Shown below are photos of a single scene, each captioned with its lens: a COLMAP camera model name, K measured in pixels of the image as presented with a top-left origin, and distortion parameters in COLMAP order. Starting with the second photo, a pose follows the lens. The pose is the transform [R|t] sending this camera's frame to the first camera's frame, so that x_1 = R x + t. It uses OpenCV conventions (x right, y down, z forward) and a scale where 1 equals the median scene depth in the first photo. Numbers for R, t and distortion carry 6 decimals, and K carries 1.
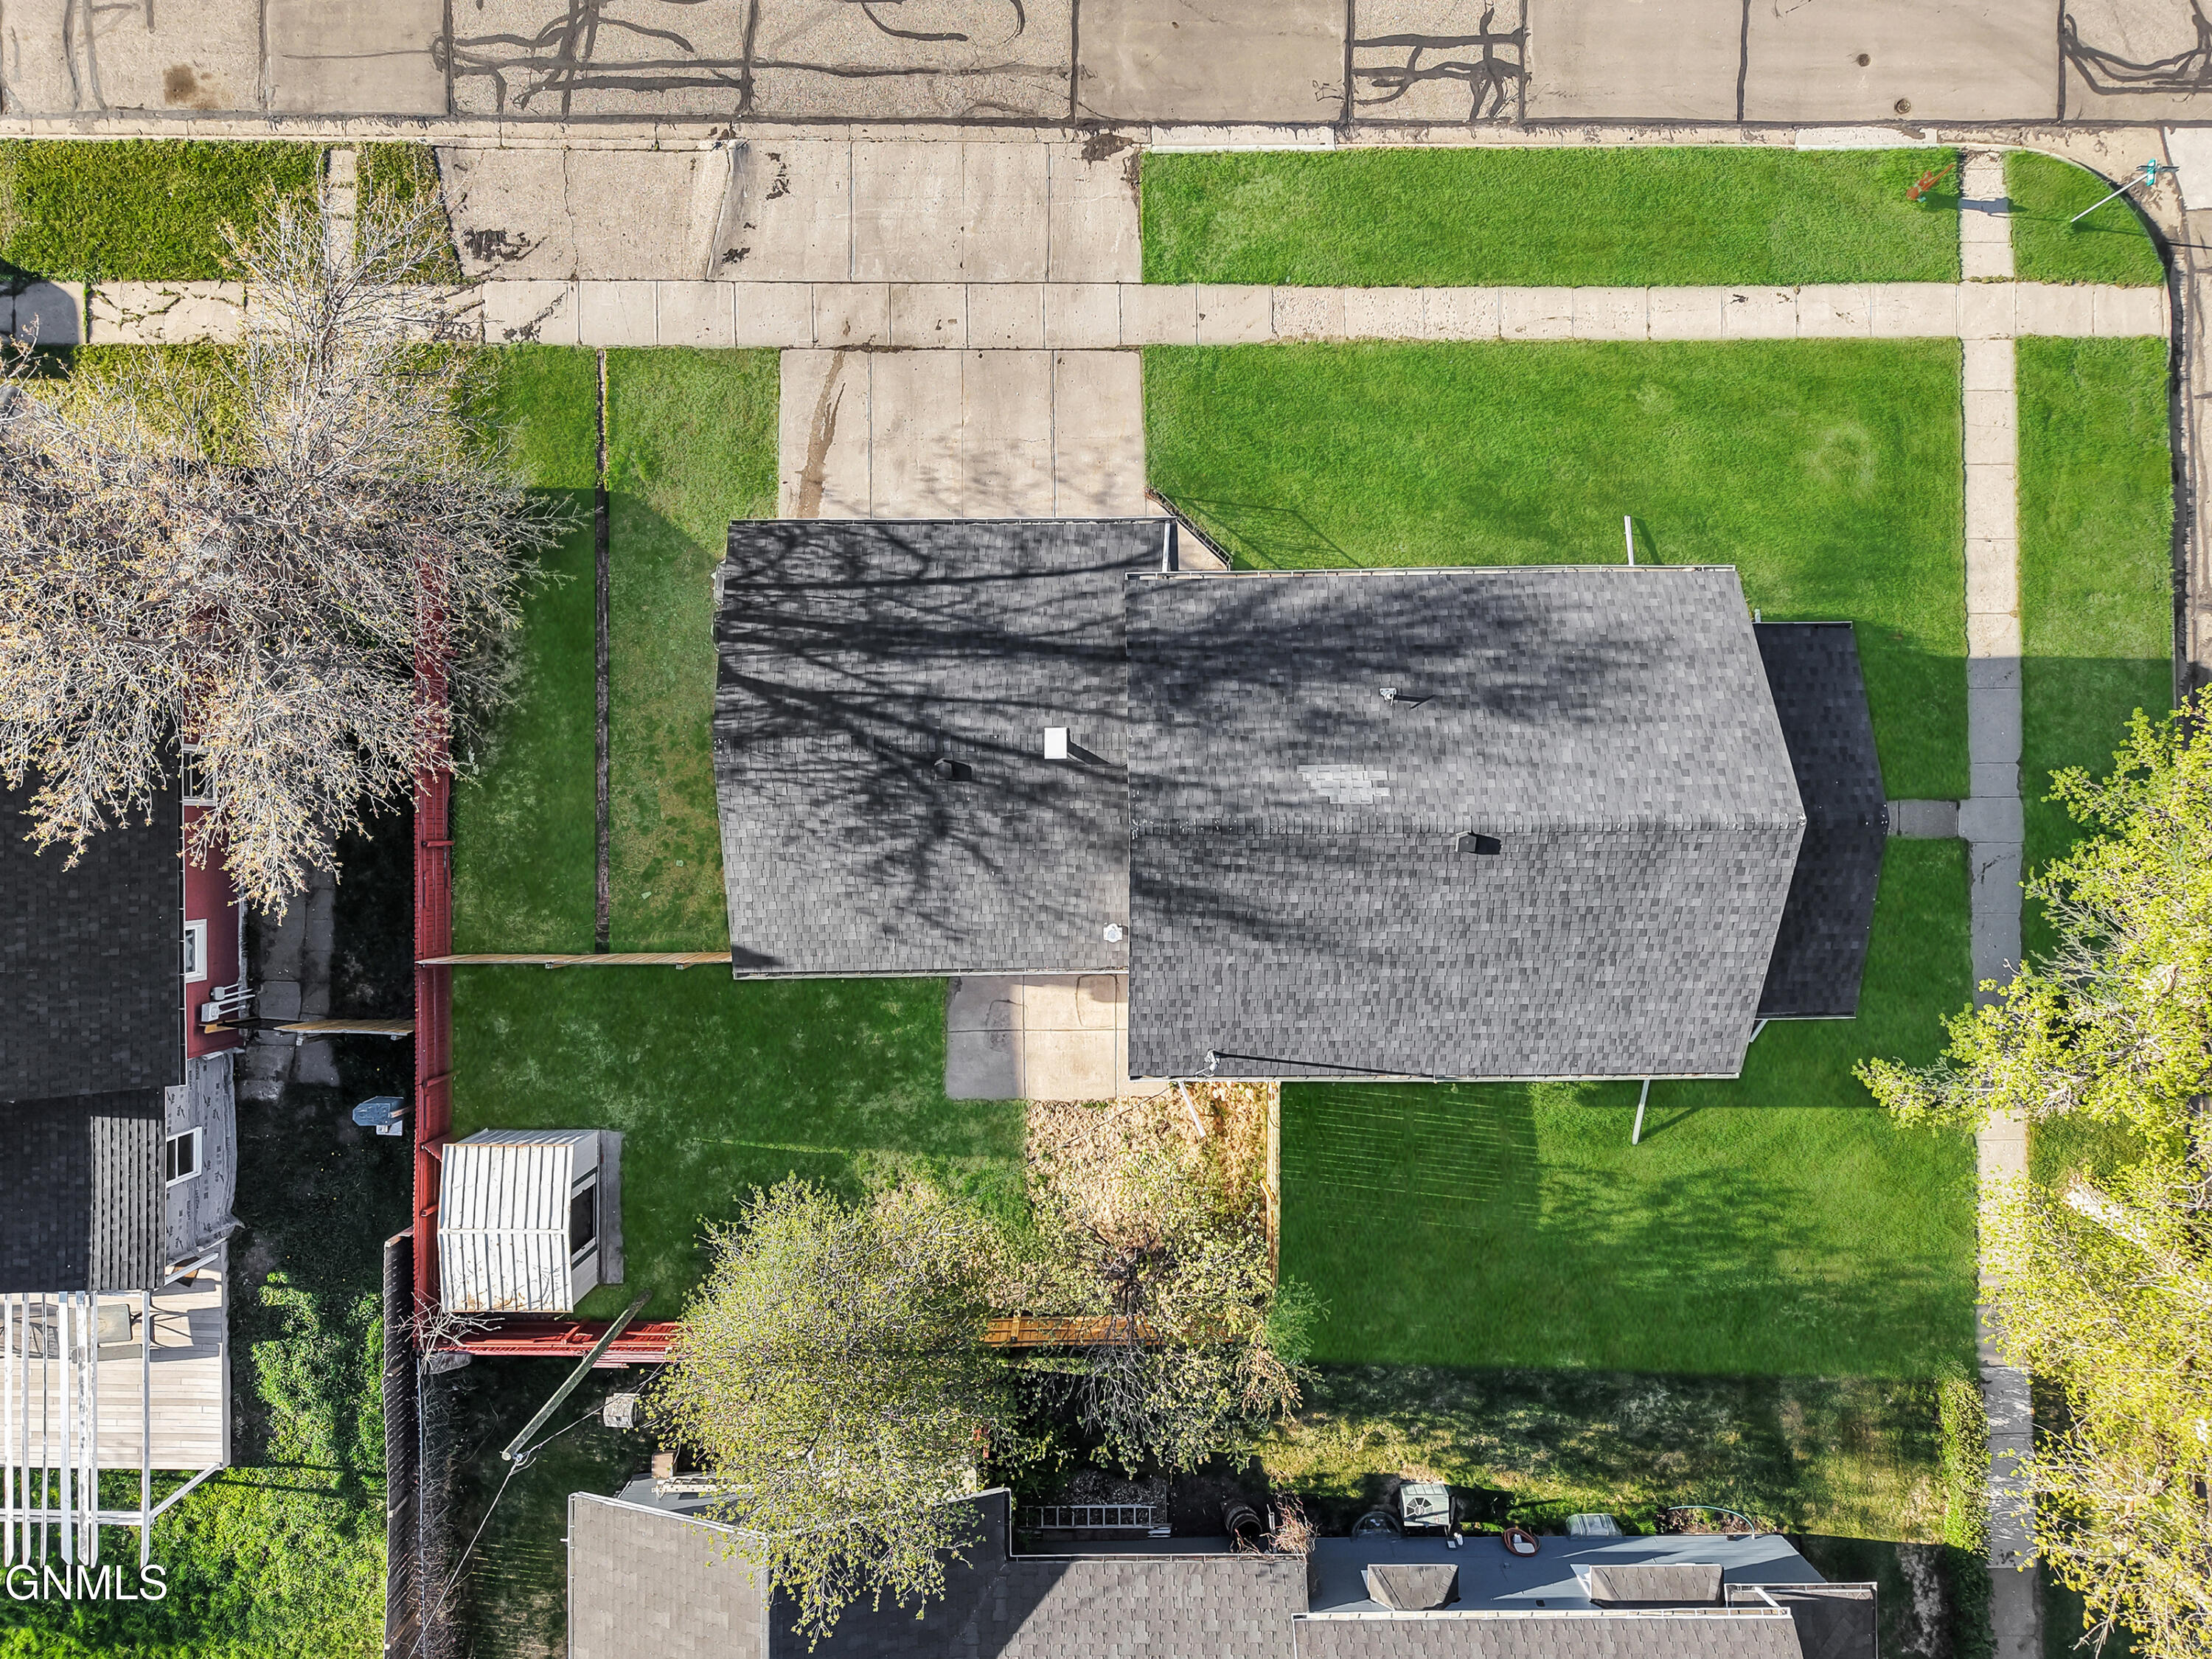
lens RADIAL K [[1502.8, 0, 1100.9], [0, 1502.8, 823.6], [0, 0, 1]] dist [0.000232, -0.005120]
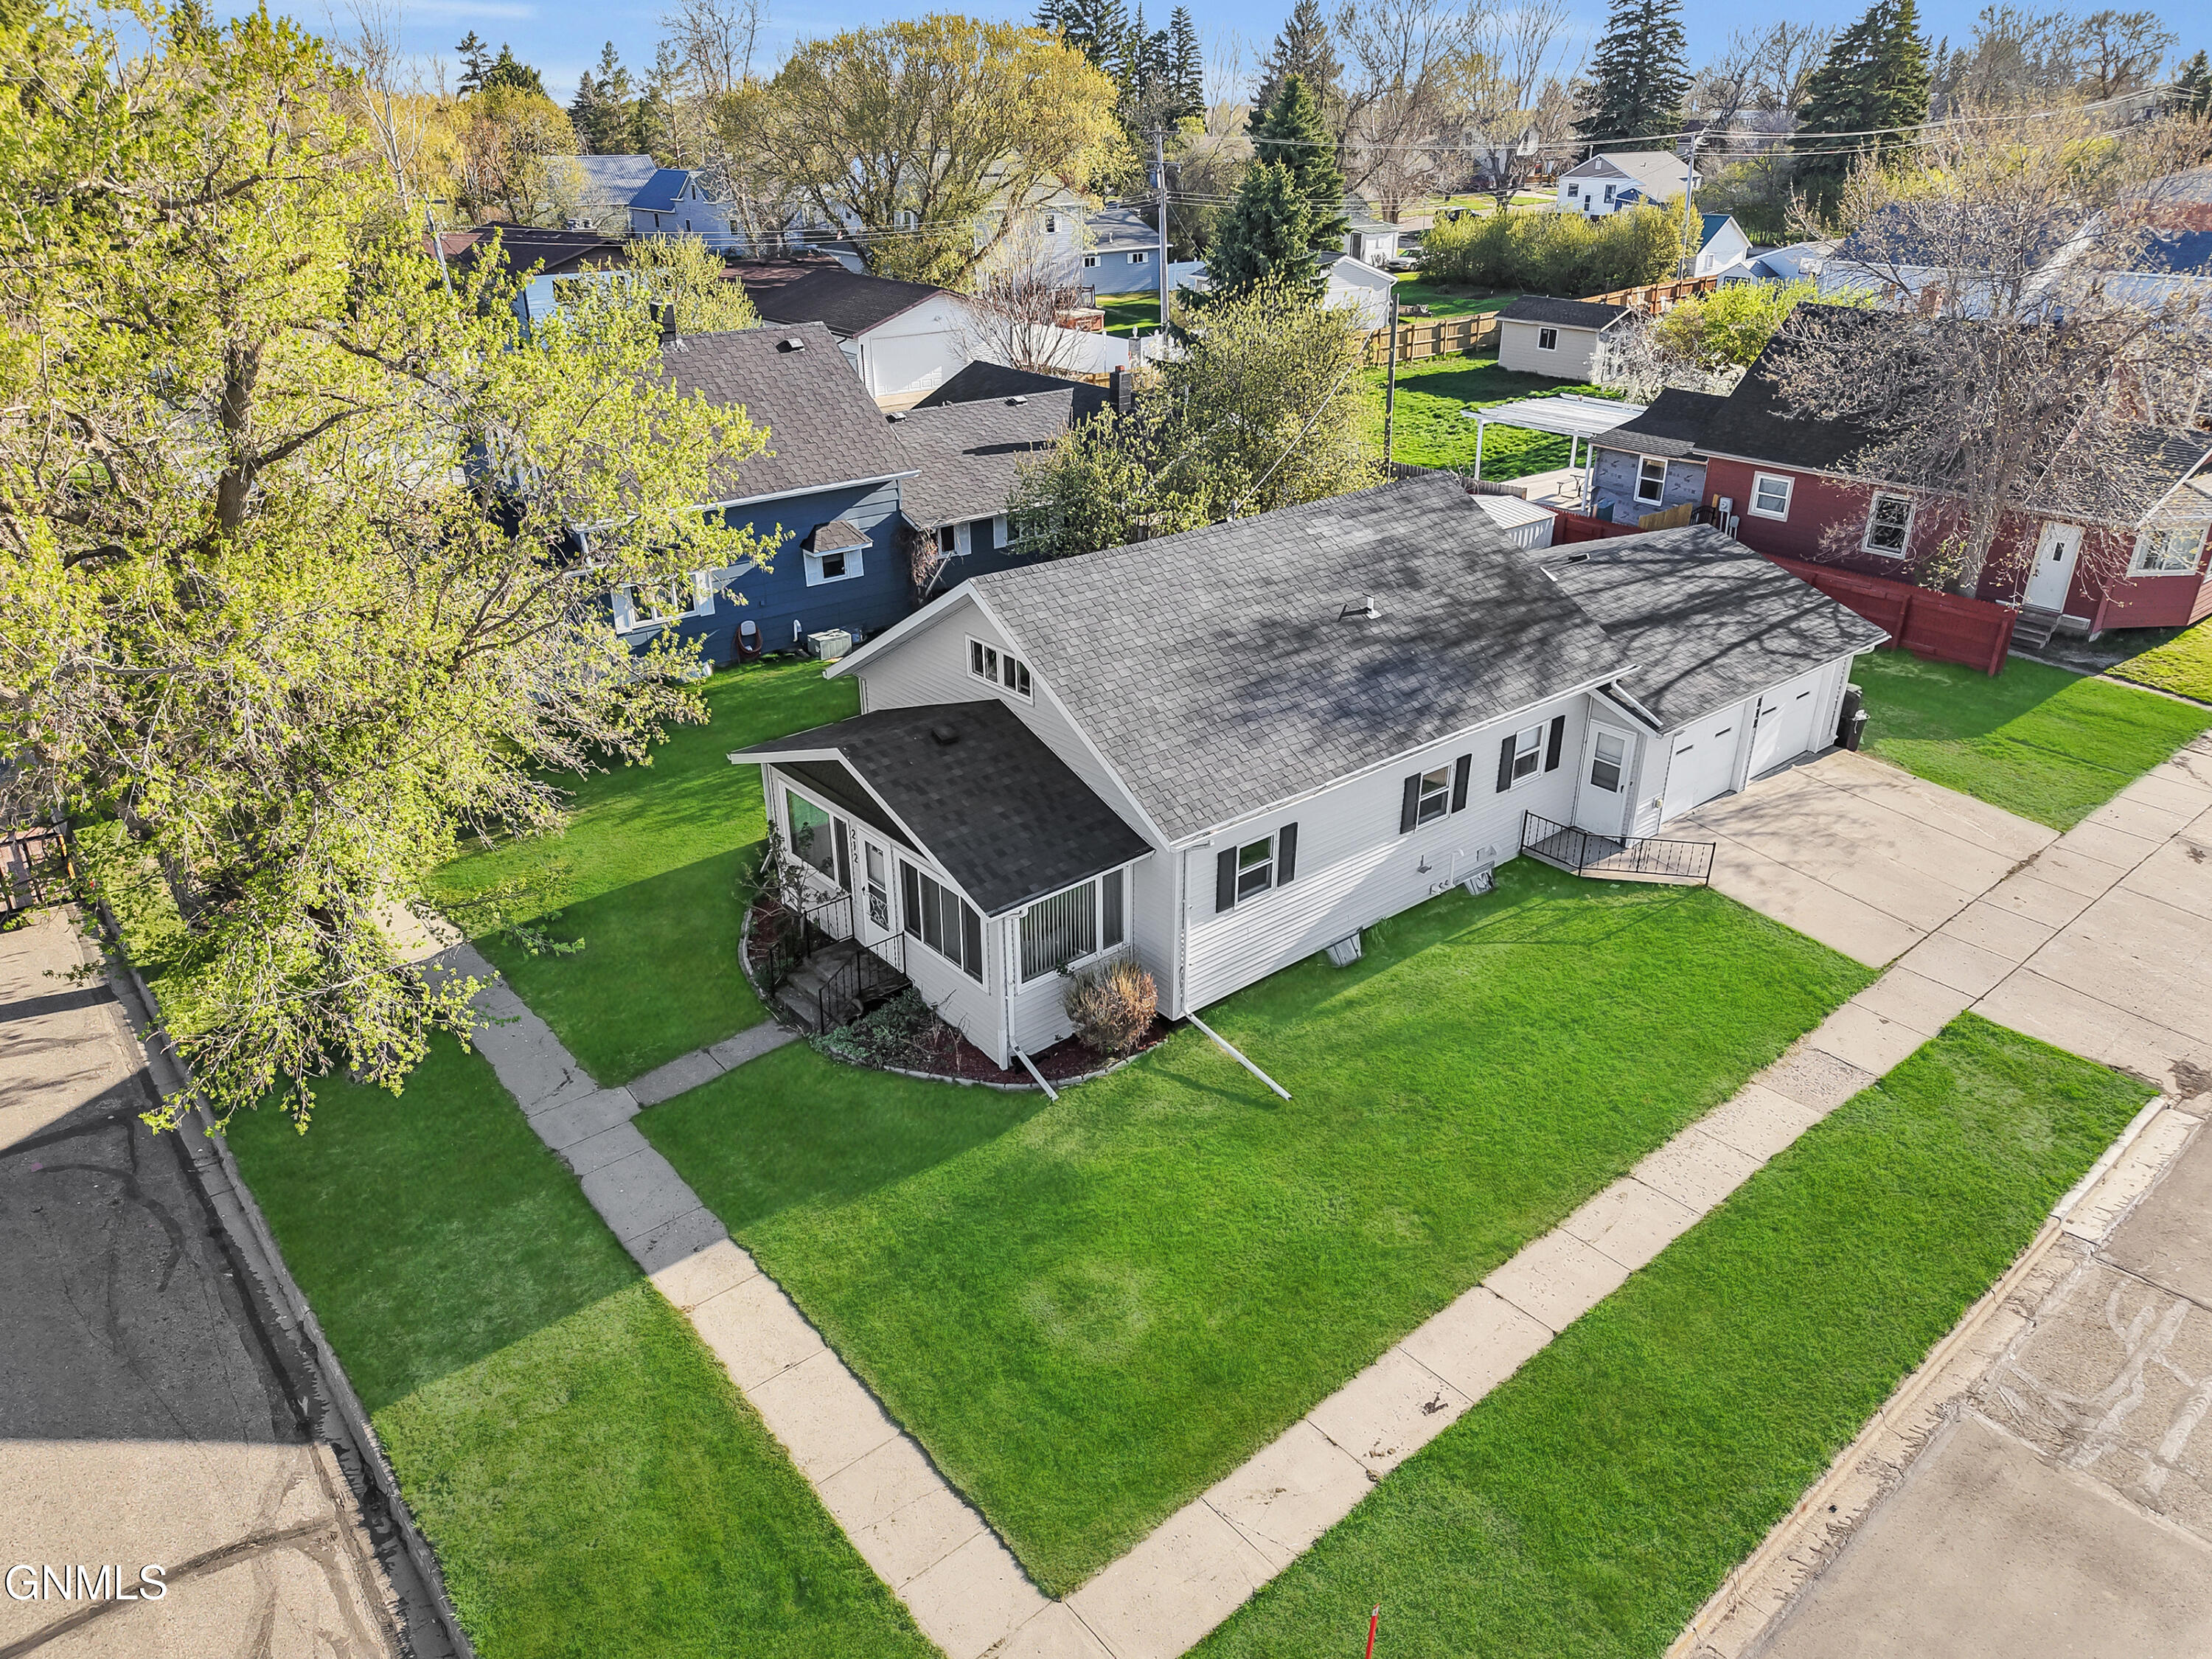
lens RADIAL K [[1502.8, 0, 1100.8], [0, 1502.8, 828.1], [0, 0, 1]] dist [0.000232, -0.005120]
pose [[-0.776309, 0.270113, -0.569546, 0.764423], [-0.630335, -0.339289, 0.698255, -0.576607], [-0.004633, 0.901067, 0.433655, 0.588516]]
